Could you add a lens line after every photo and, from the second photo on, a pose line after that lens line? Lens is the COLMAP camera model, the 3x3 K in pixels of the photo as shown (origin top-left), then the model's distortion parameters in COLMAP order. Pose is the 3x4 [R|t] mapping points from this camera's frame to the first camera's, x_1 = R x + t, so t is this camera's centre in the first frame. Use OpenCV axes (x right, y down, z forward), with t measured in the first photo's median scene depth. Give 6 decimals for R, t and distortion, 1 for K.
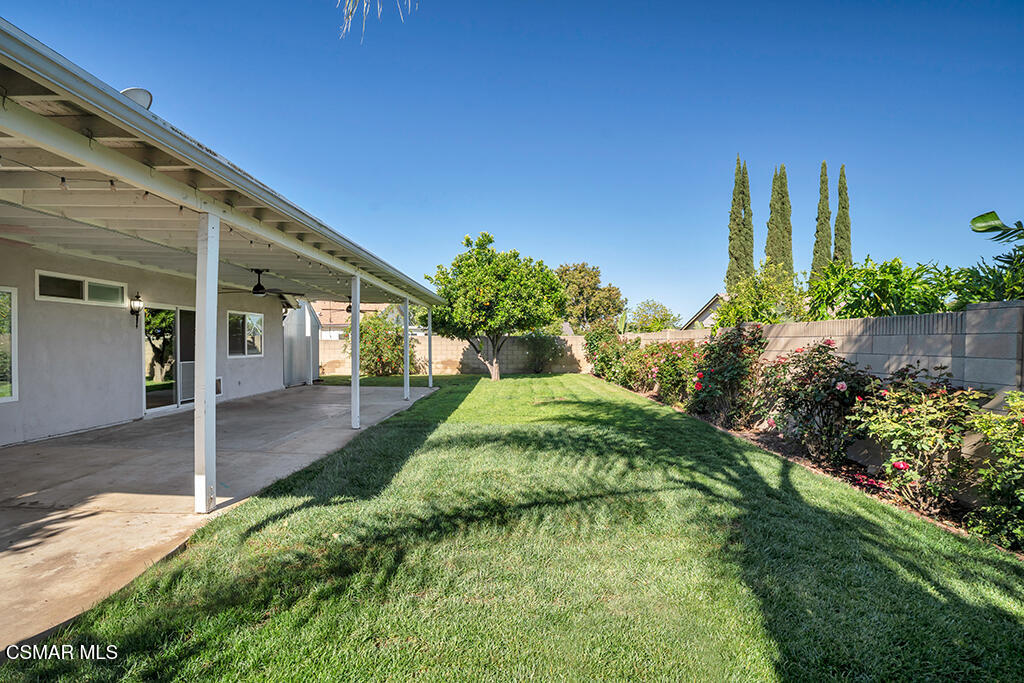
lens RADIAL K [[453.2, 0, 502.1], [0, 453.2, 335.8], [0, 0, 1]] dist [-0.051958, 0.004063]
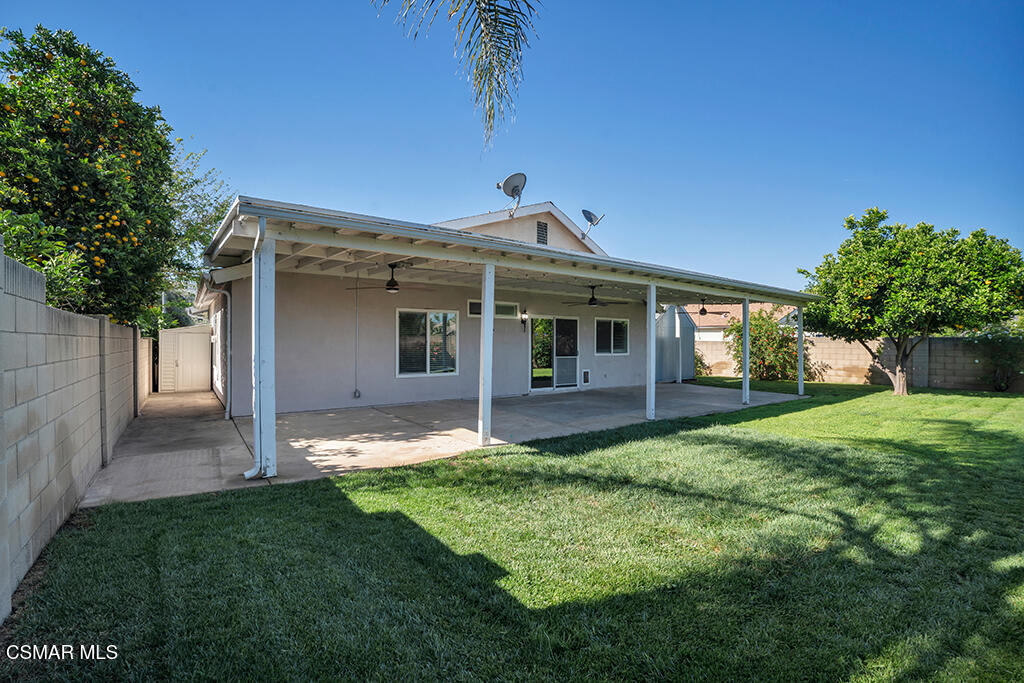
lens RADIAL K [[453.2, 0, 503.1], [0, 453.2, 341.9], [0, 0, 1]] dist [-0.051958, 0.004063]
pose [[0.608298, 0.005507, -0.793689, 0.189169], [0.003102, 0.999952, 0.009315, -0.000467], [0.793702, -0.008128, 0.608252, 0.006725]]
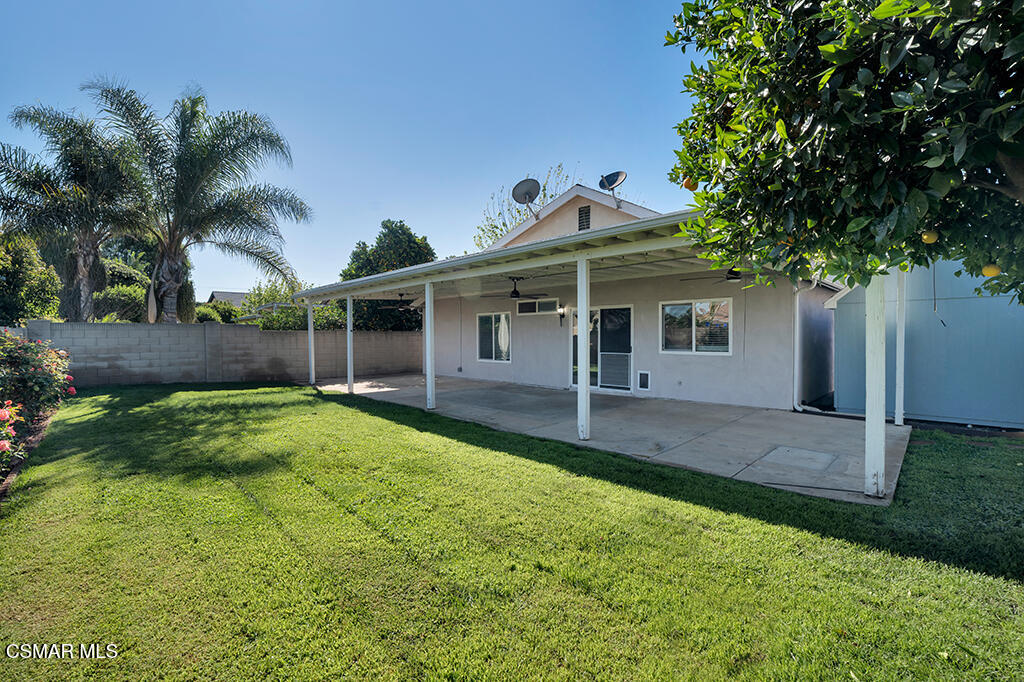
lens RADIAL K [[453.2, 0, 504.6], [0, 453.2, 345.7], [0, 0, 1]] dist [-0.051958, 0.004063]
pose [[-0.698234, 0.023276, -0.715491, 0.223828], [0.016015, 0.999729, 0.016895, 0.010243], [0.715690, 0.000338, -0.698418, 1.093587]]
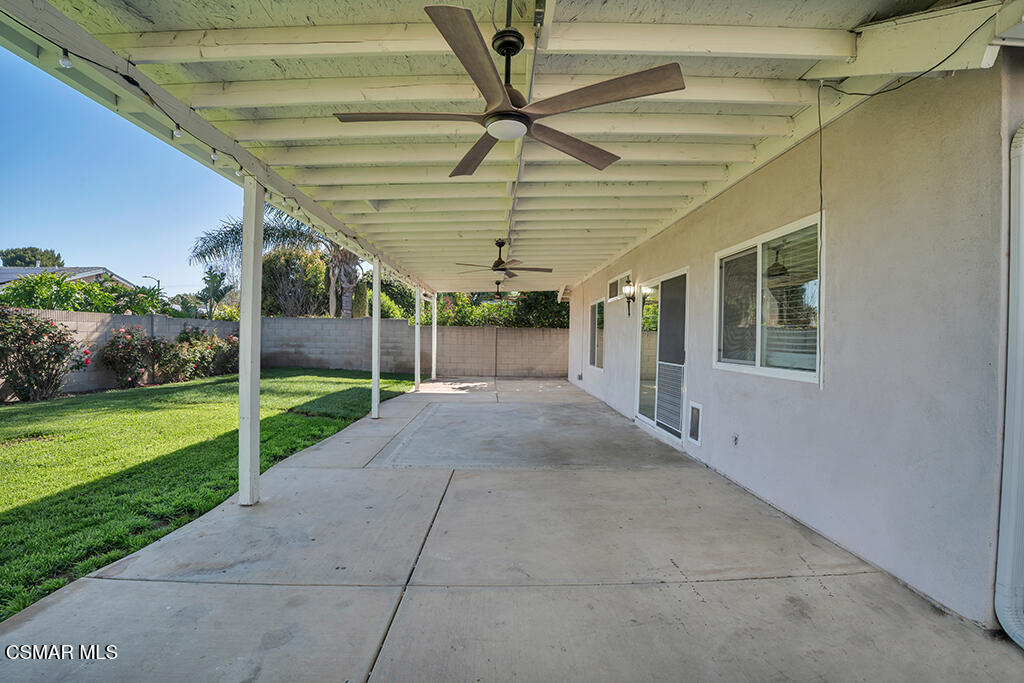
lens RADIAL K [[453.2, 0, 511.5], [0, 453.2, 342.3], [0, 0, 1]] dist [-0.051958, 0.004063]
pose [[-0.997641, -0.013391, -0.067332, -0.302381], [-0.013330, 0.999910, -0.001368, 0.023037], [0.067344, -0.000467, -0.997730, 1.079361]]
